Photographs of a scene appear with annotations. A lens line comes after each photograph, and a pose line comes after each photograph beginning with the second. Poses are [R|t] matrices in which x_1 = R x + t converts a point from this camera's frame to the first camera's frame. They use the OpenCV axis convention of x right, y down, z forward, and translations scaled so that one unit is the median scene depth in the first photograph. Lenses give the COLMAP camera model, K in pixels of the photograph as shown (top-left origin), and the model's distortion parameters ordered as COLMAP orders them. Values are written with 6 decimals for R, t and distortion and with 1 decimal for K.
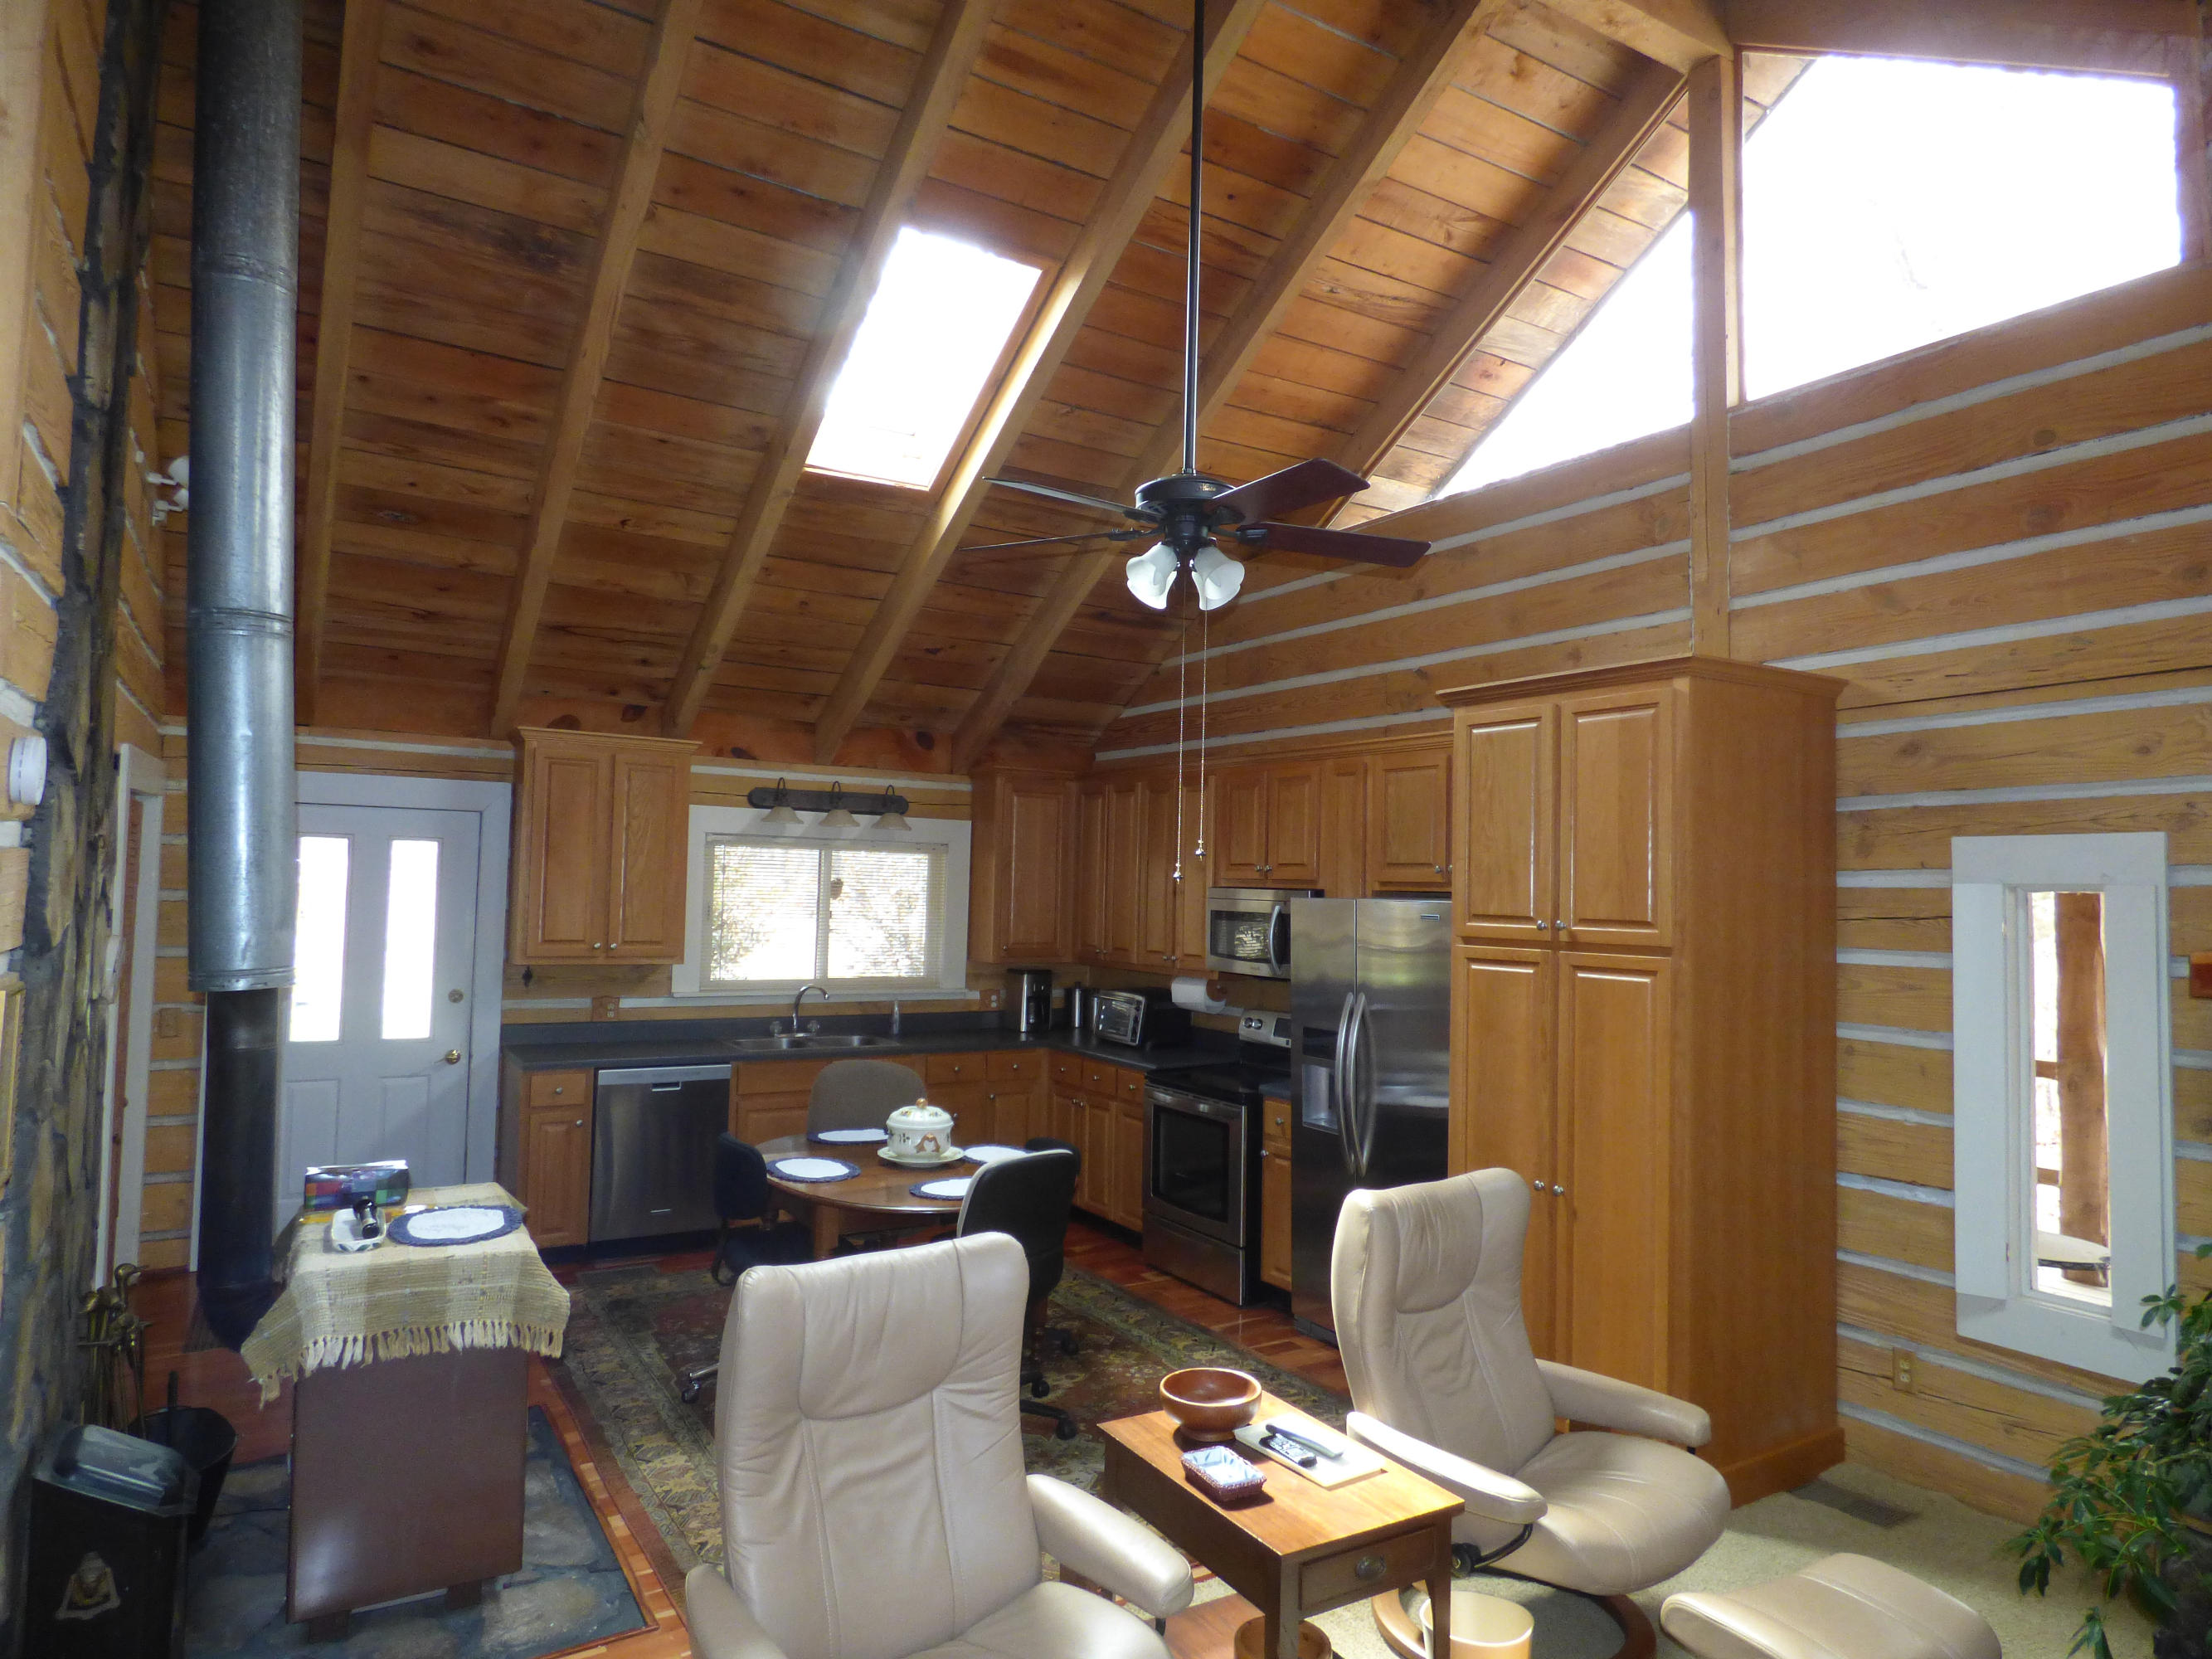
lens RADIAL K [[1352.2, 0, 1106.3], [0, 1352.2, 817.7], [0, 0, 1]] dist [-0.008138, -0.000498]
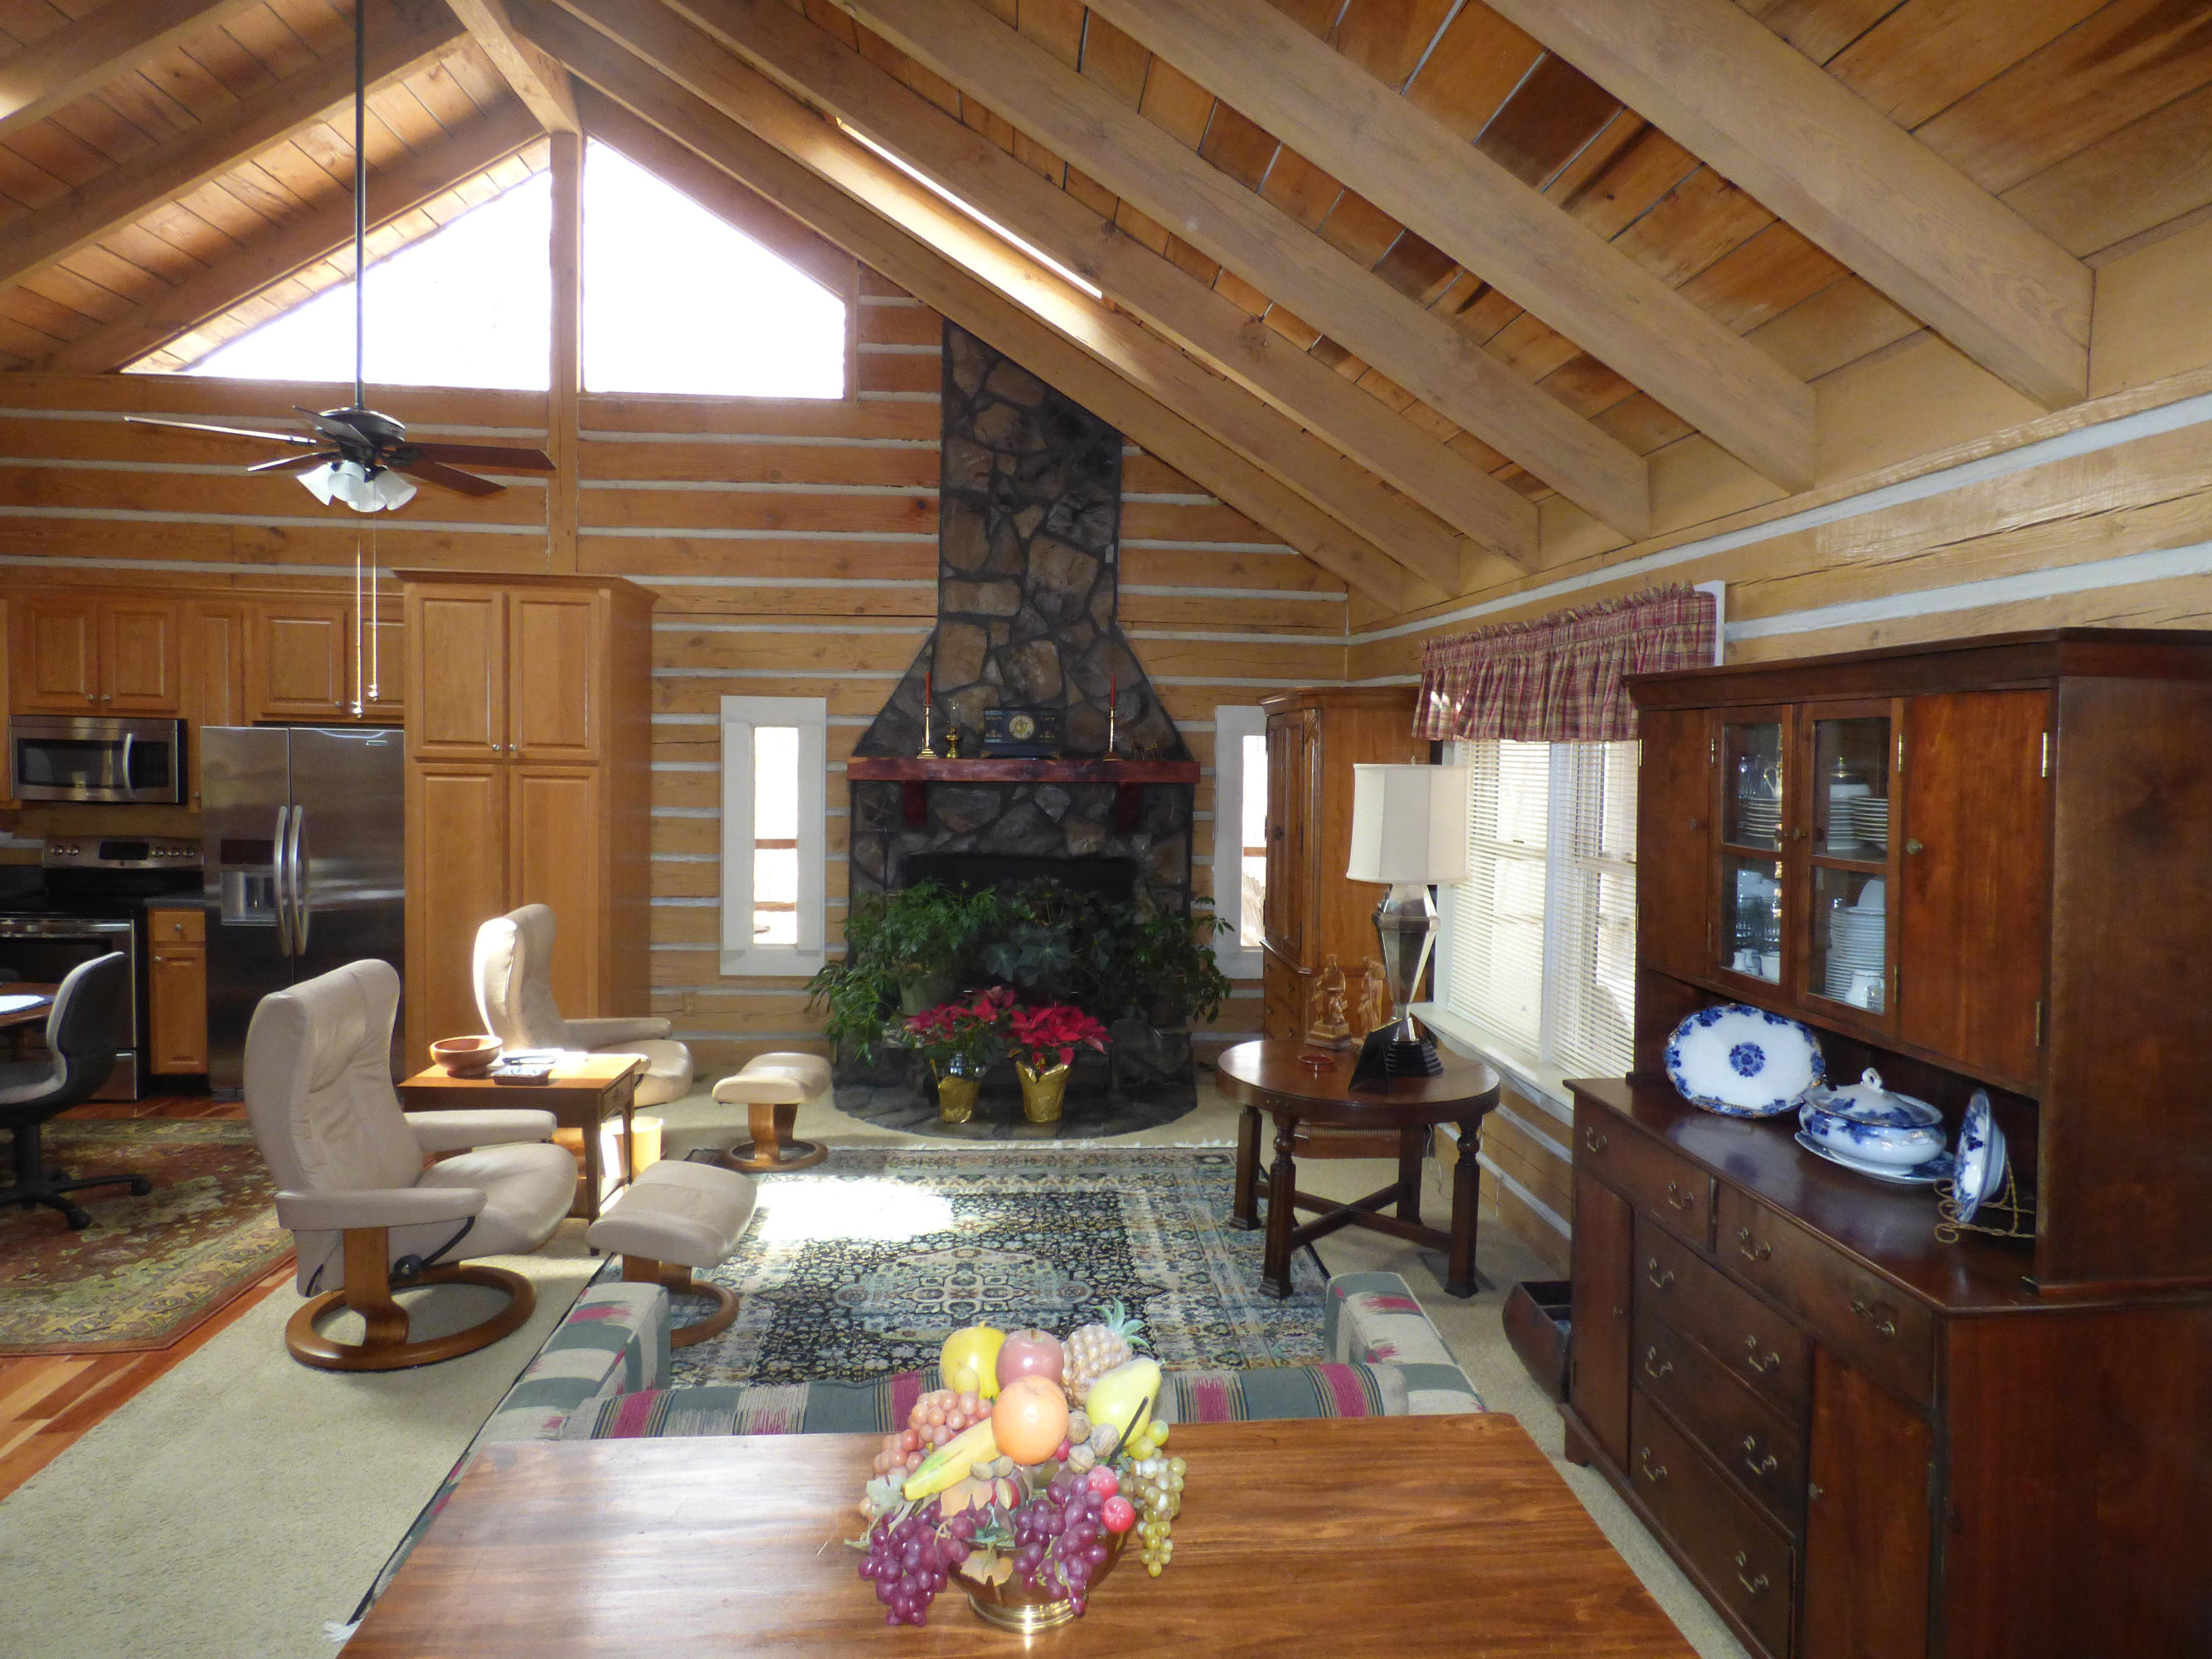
lens RADIAL K [[1352.2, 0, 1106.3], [0, 1352.2, 817.7], [0, 0, 1]] dist [-0.008138, -0.000498]
pose [[0.460377, -0.052809, 0.886151, -0.449349], [-0.059742, 0.994123, 0.090281, -0.010403], [-0.885711, -0.094504, 0.454517, -0.157826]]
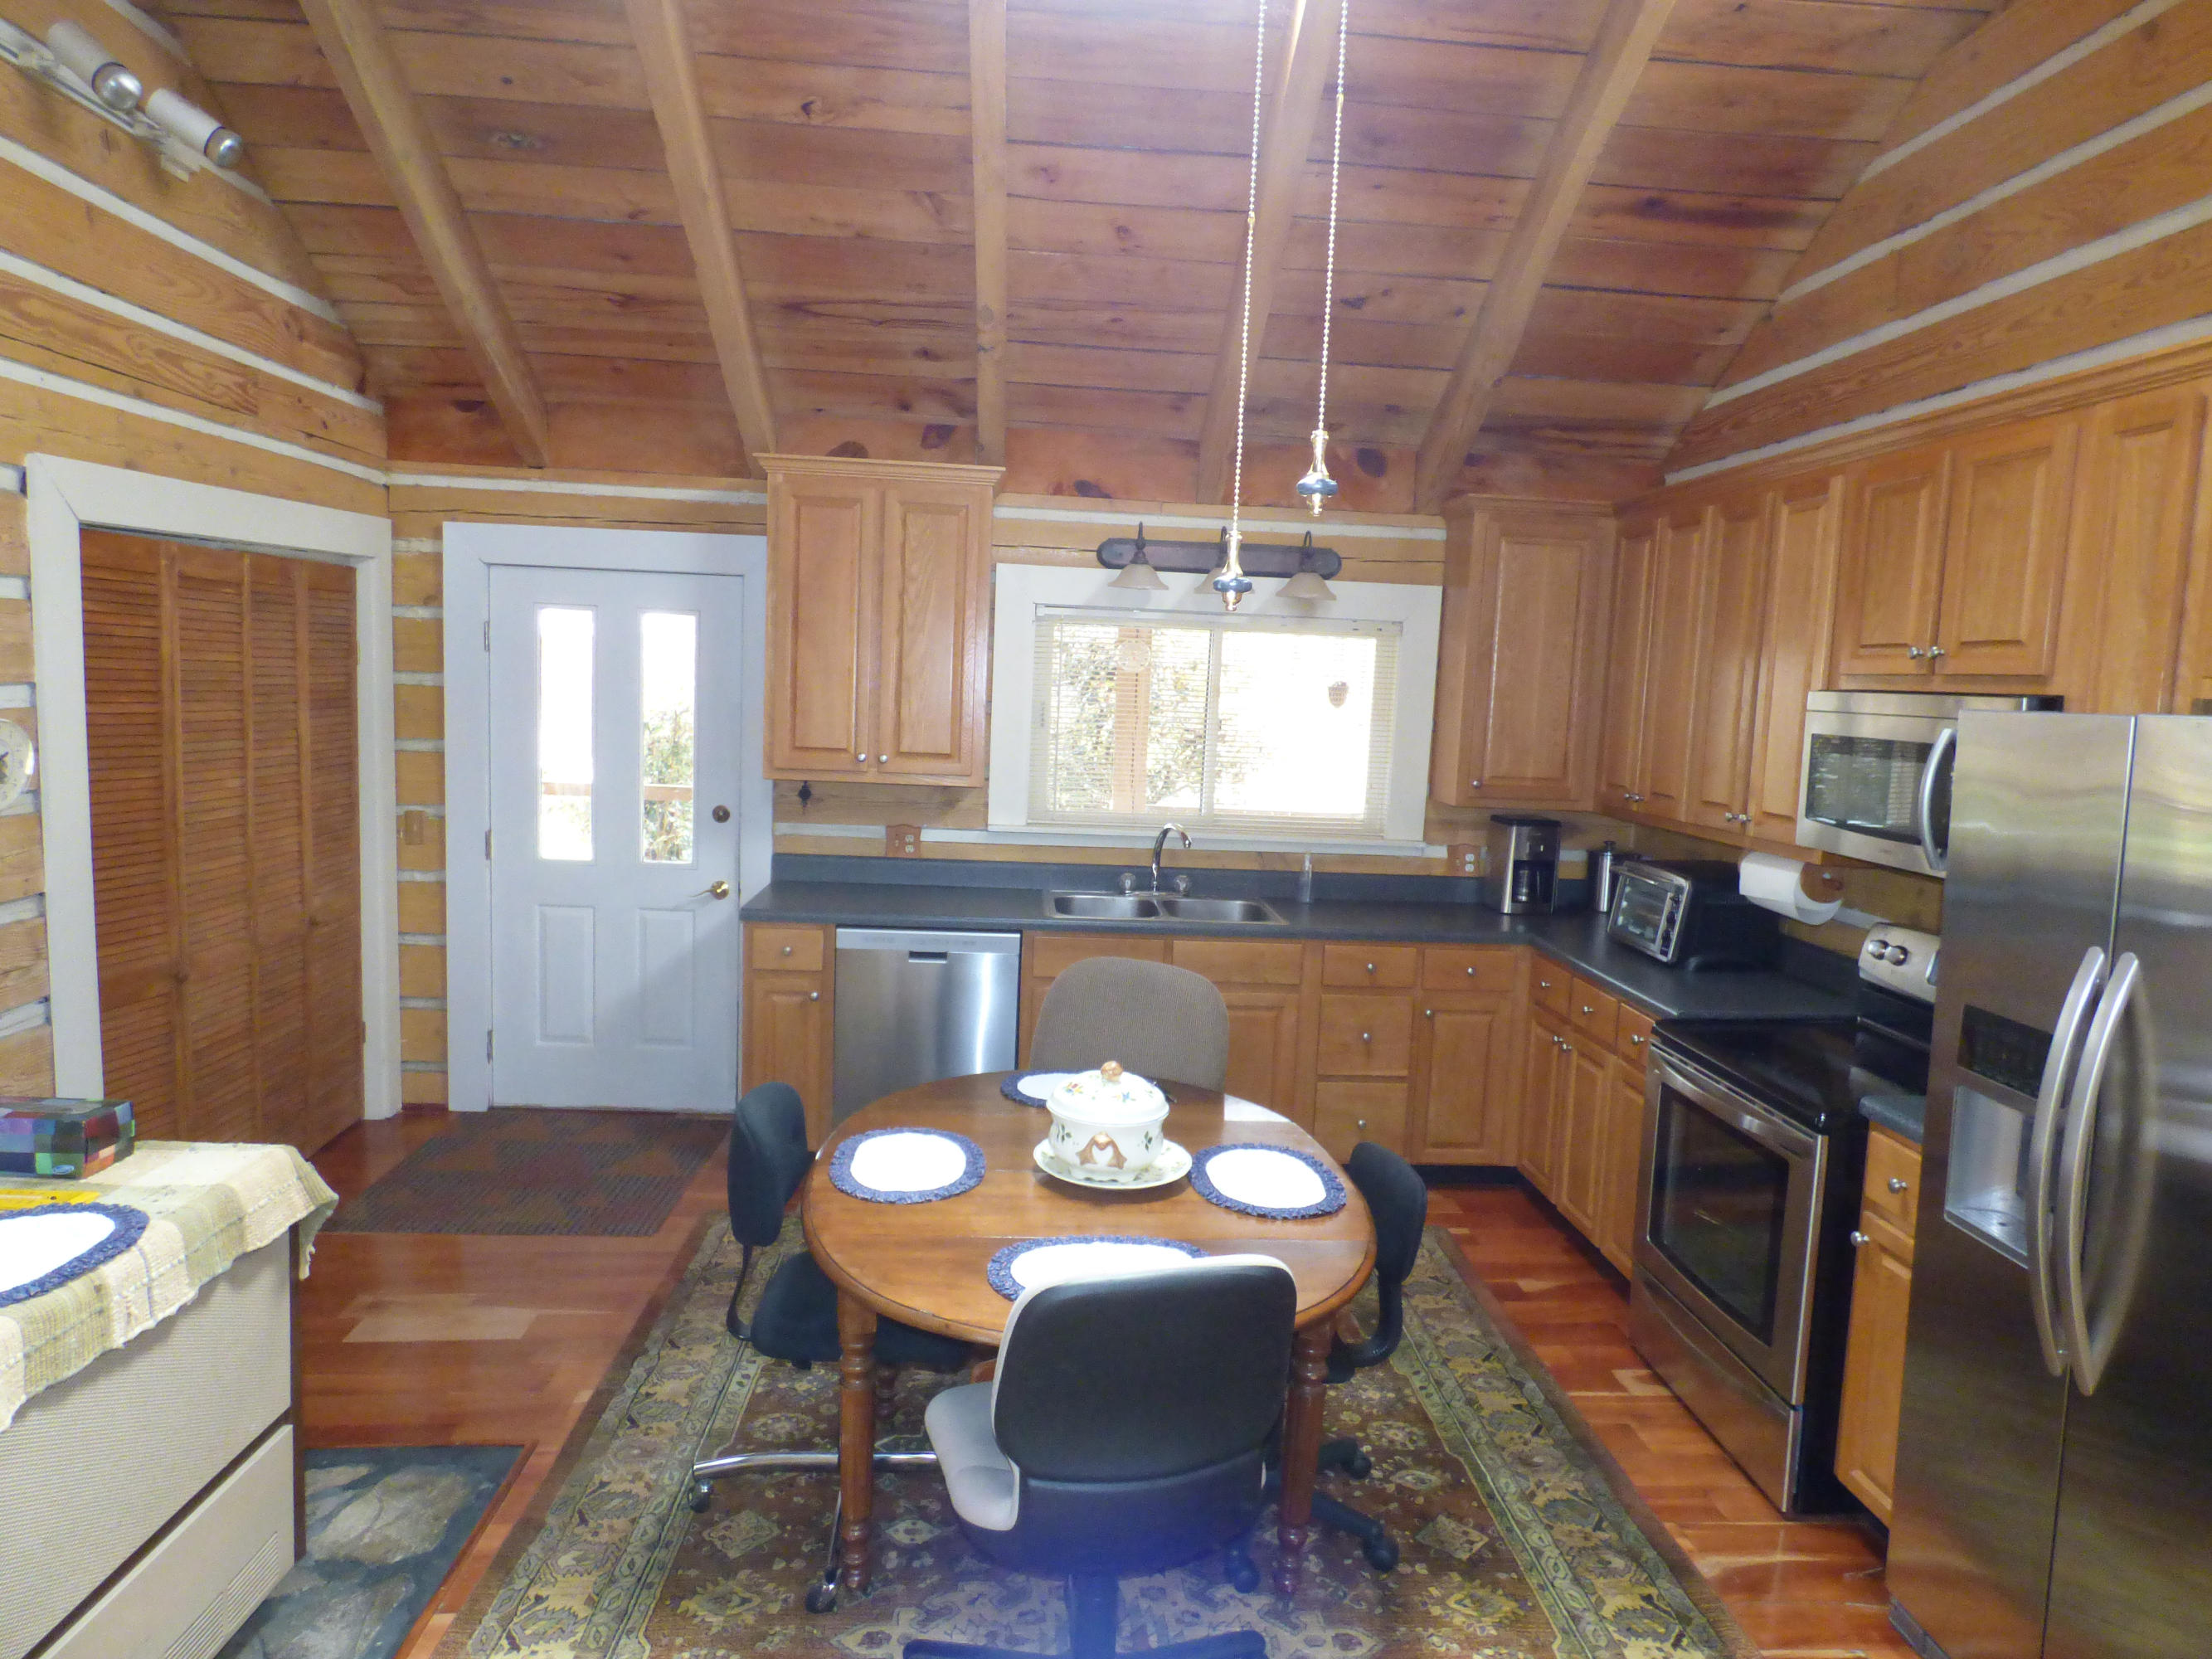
lens RADIAL K [[1354.8, 0, 1109.9], [0, 1354.8, 822.4], [0, 0, 1]] dist [-0.015469, -0.000537]
pose [[0.881379, 0.061063, -0.468446, 0.088342], [0.004727, 0.990421, 0.137996, 0.030135], [0.472385, -0.123841, 0.872648, 0.427631]]
